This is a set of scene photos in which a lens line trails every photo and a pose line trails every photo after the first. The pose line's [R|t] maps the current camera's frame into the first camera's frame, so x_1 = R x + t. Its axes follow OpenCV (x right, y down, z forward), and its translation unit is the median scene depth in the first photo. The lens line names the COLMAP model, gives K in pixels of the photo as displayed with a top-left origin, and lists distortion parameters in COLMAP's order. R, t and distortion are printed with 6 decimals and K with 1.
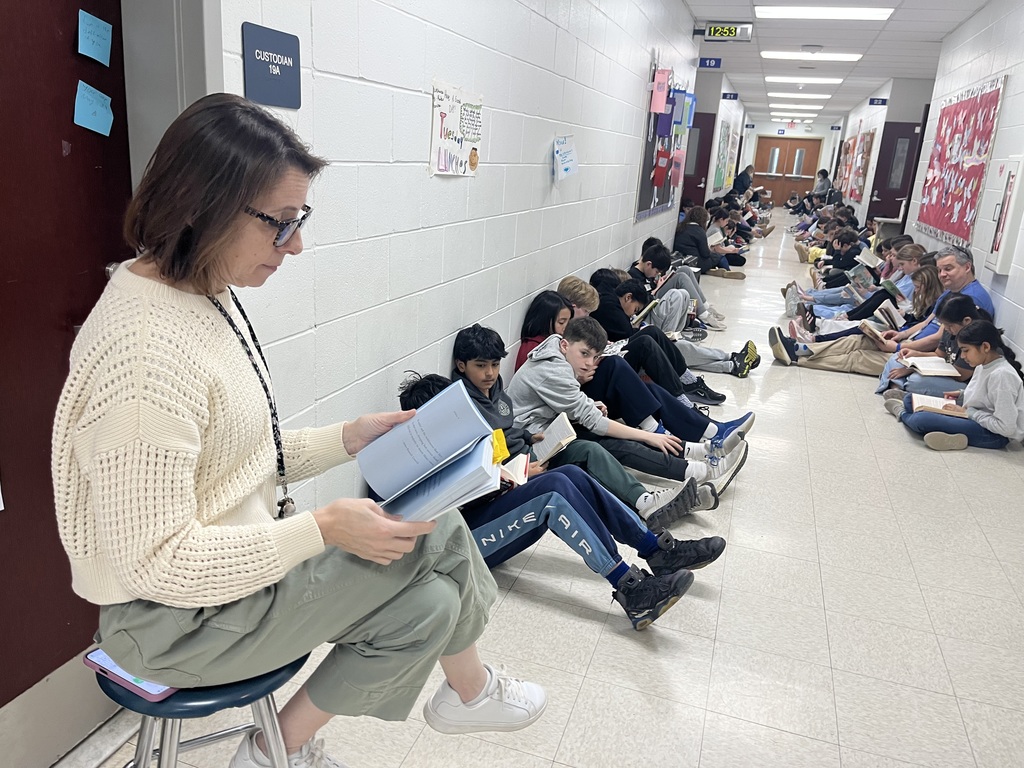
lens RADIAL K [[770.7, 0, 512.0], [0, 770.7, 384.0], [0, 0, 1]] dist [-0.001272, -0.005221]
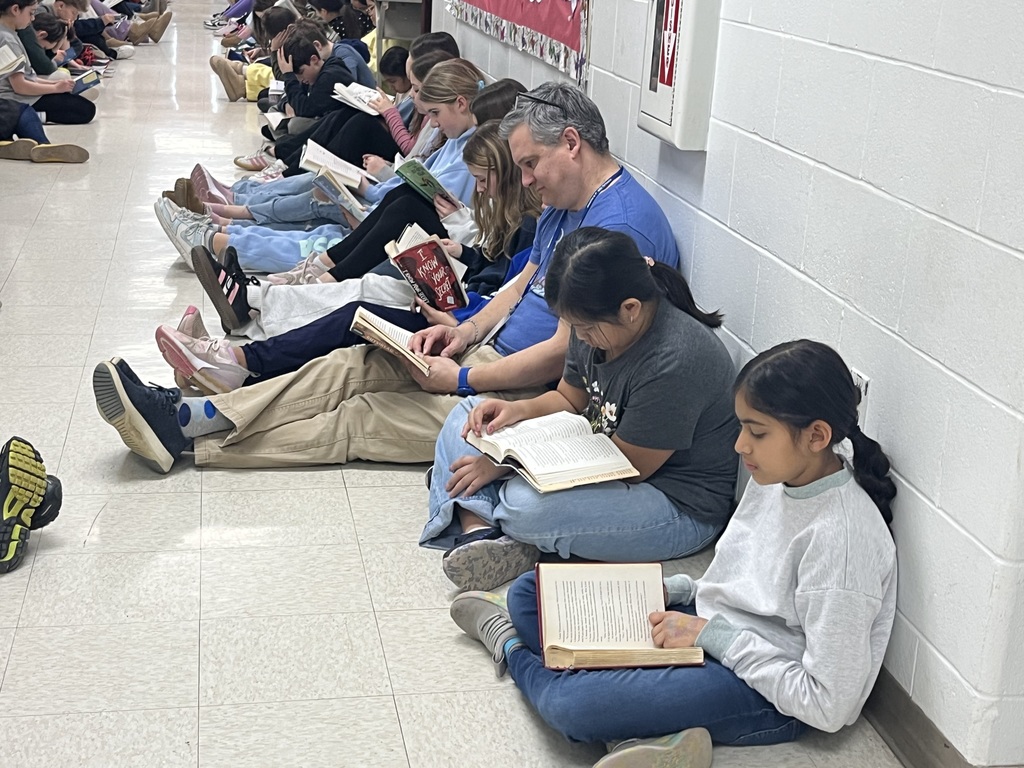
lens RADIAL K [[1504.9, 0, 512.0], [0, 1504.9, 384.0], [0, 0, 1]] dist [0.406006, -1.530332]
pose [[0.870286, -0.161480, 0.465324, 0.189621], [0.145787, 0.986851, 0.069800, -0.084428], [-0.470477, 0.007092, 0.882384, 0.360389]]
